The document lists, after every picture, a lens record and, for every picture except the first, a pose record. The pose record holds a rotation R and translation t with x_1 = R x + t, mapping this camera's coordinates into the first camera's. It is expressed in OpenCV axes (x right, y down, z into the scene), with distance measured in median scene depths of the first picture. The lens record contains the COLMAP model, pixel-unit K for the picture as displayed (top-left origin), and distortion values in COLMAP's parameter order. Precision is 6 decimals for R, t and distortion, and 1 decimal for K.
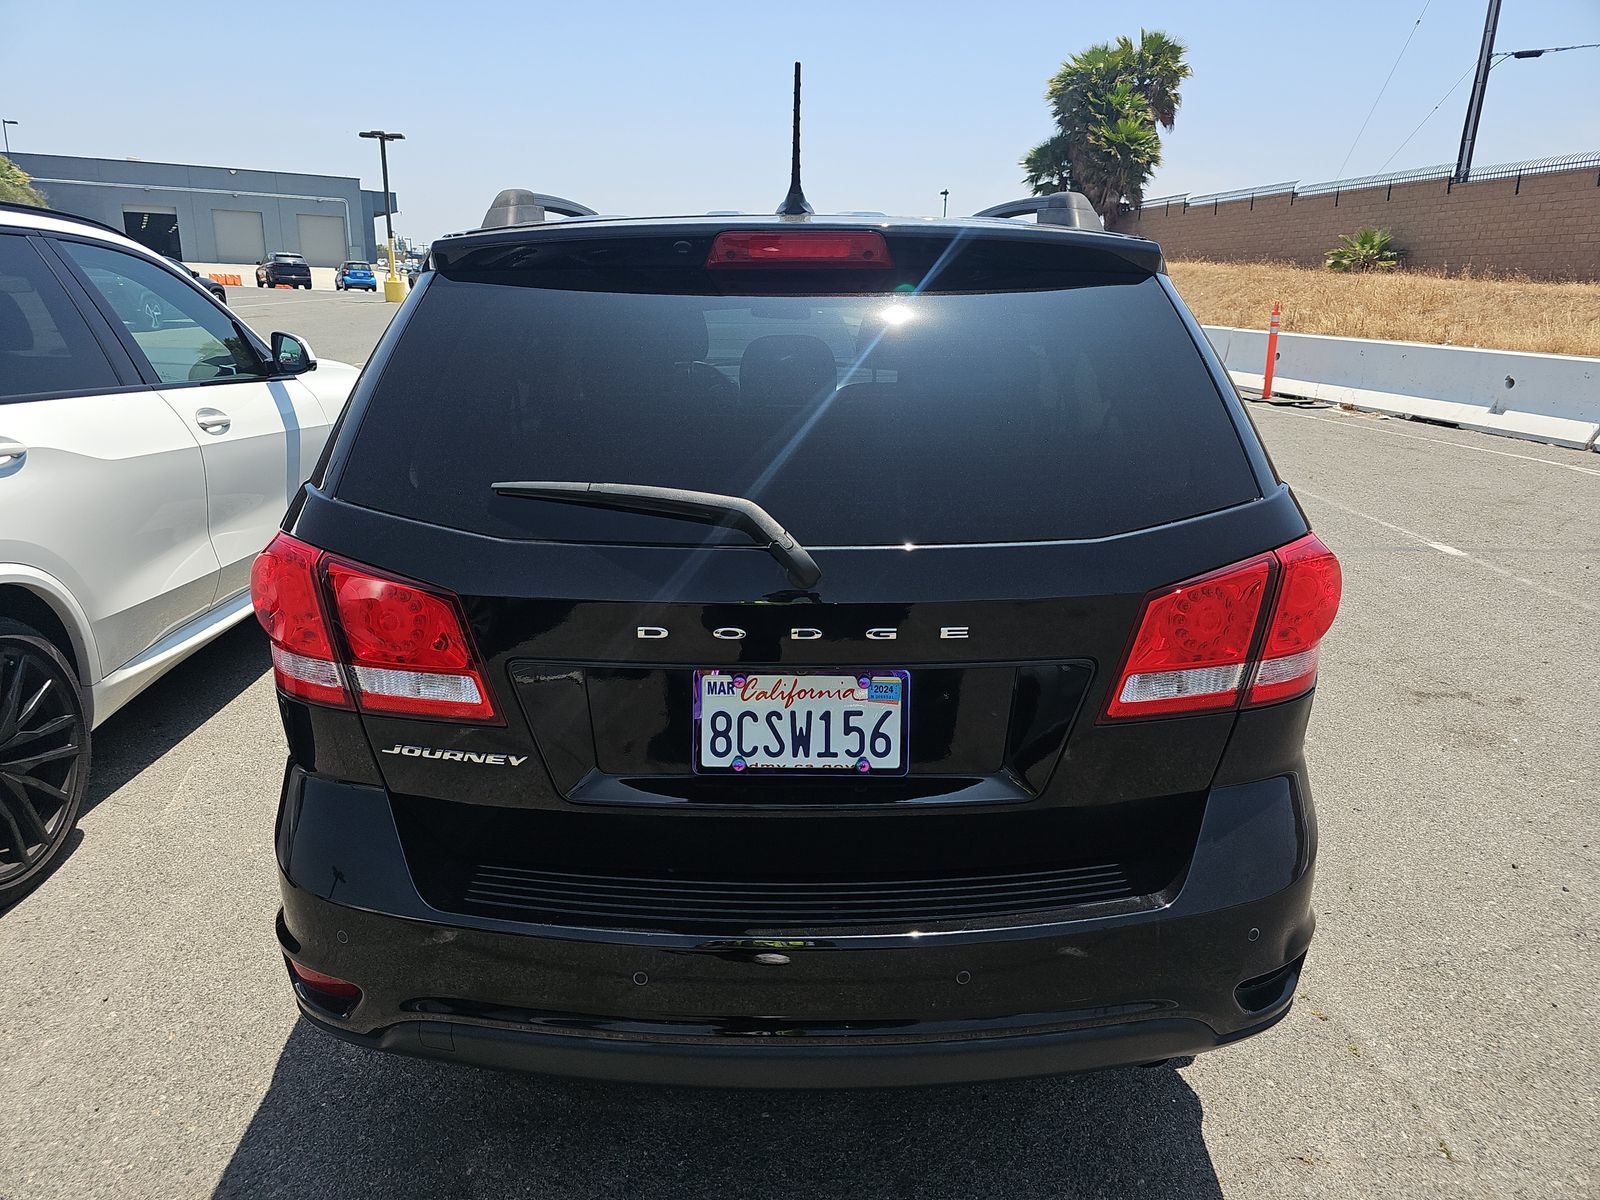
lens RADIAL K [[1127.3, 0, 789.3], [0, 1127.3, 598.5], [0, 0, 1]] dist [0.060401, -0.047508]
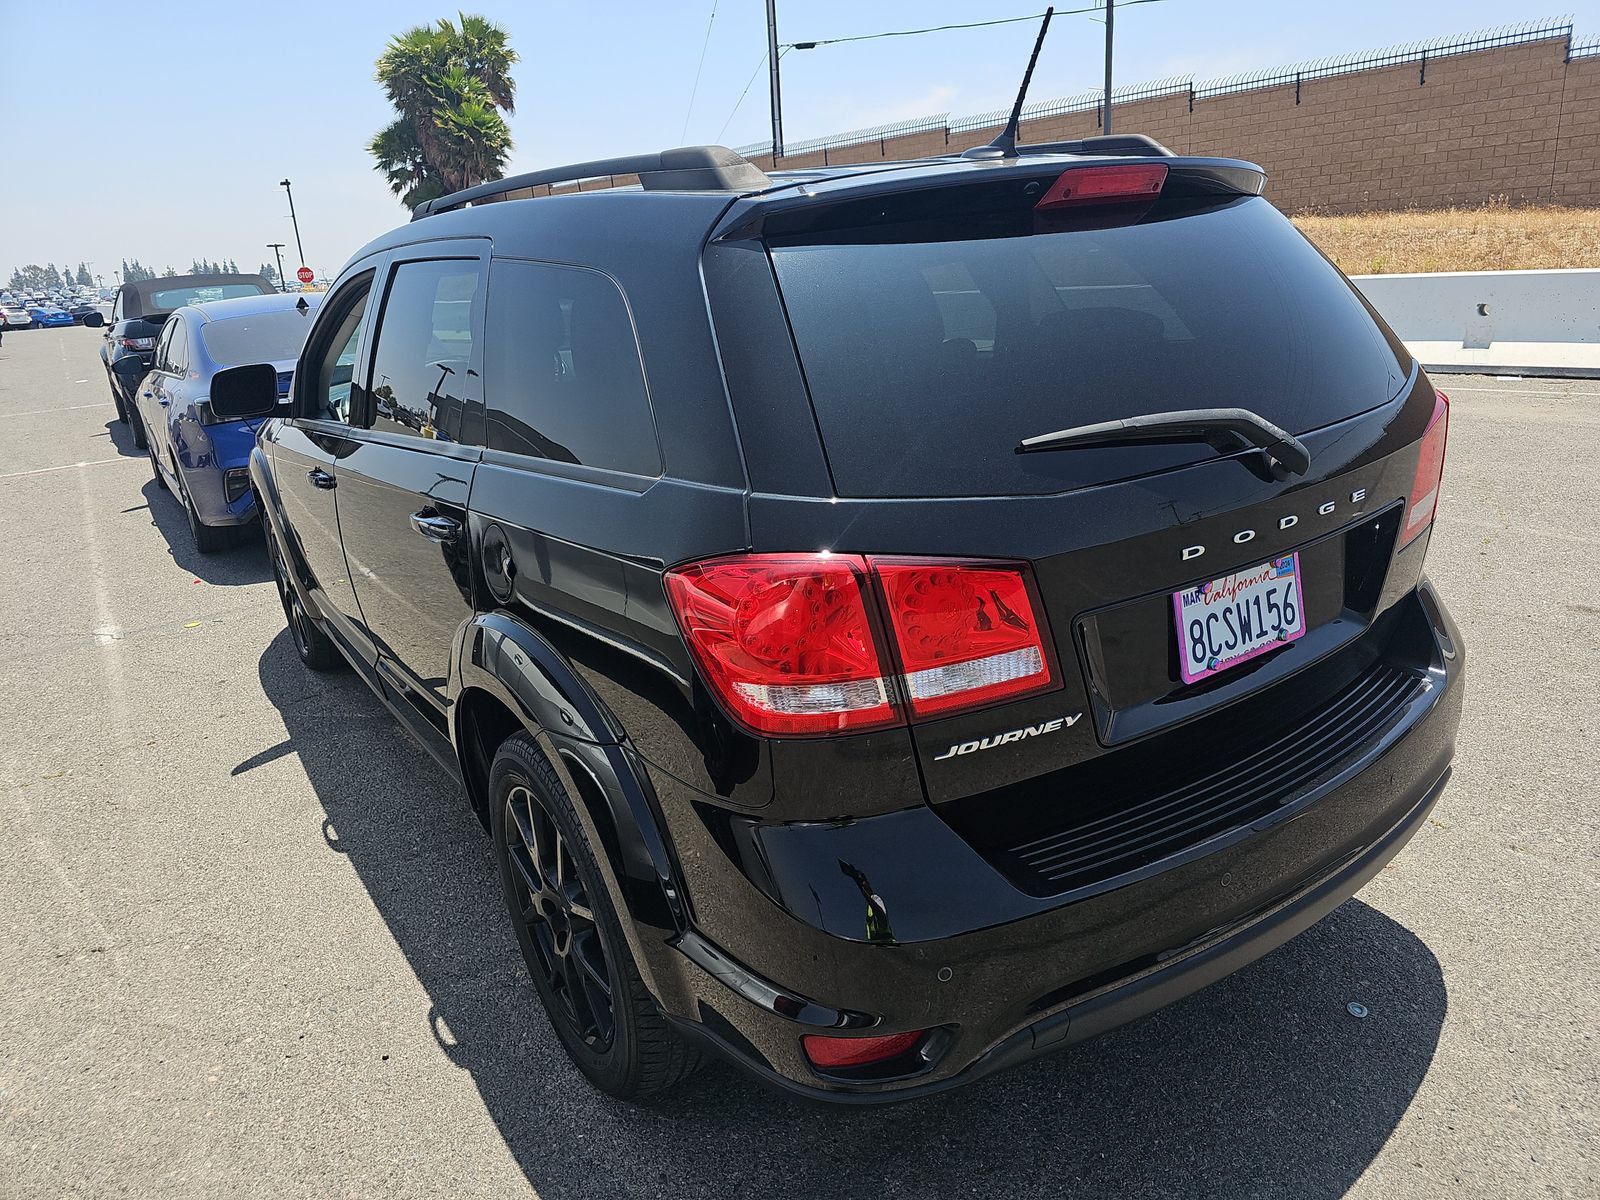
lens RADIAL K [[1127.3, 0, 789.3], [0, 1127.3, 598.5], [0, 0, 1]] dist [0.060401, -0.047508]
pose [[0.821086, -0.237763, 0.518928, -0.095738], [0.233369, 0.969495, 0.074950, -0.009151], [-0.520918, 0.059562, 0.851526, 0.030174]]
